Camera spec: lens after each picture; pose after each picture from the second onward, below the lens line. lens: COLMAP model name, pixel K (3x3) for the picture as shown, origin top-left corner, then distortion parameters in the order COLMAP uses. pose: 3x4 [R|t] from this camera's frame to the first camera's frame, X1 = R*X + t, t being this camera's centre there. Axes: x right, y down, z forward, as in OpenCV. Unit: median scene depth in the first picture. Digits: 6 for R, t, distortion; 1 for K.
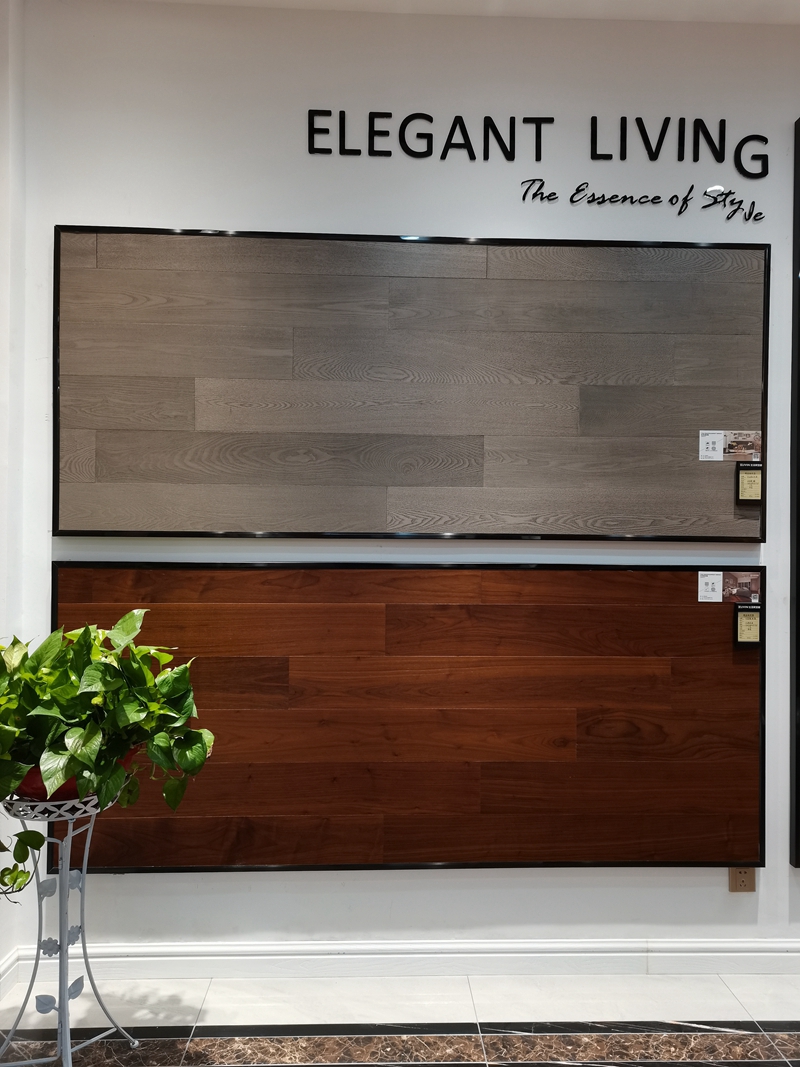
lens RADIAL K [[805.7, 0, 397.9], [0, 805.7, 531.7], [0, 0, 1]] dist [0.055763, -0.050918]
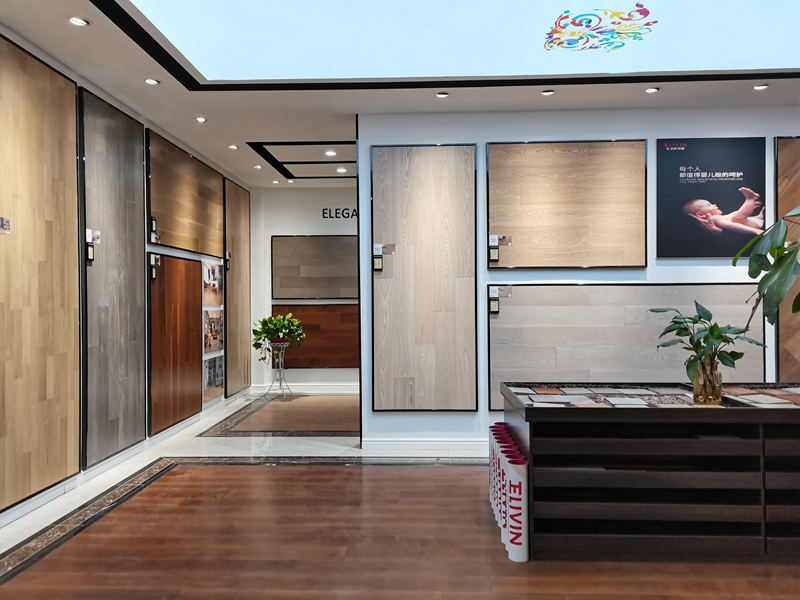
lens RADIAL K [[604.1, 0, 397.3], [0, 604.1, 299.4], [0, 0, 1]] dist [0.055763, -0.050918]
pose [[0.997780, -0.014882, -0.064919, 0.553948], [0.015078, 0.999883, 0.002537, 0.007378], [0.064873, -0.003510, 0.997887, -2.537466]]
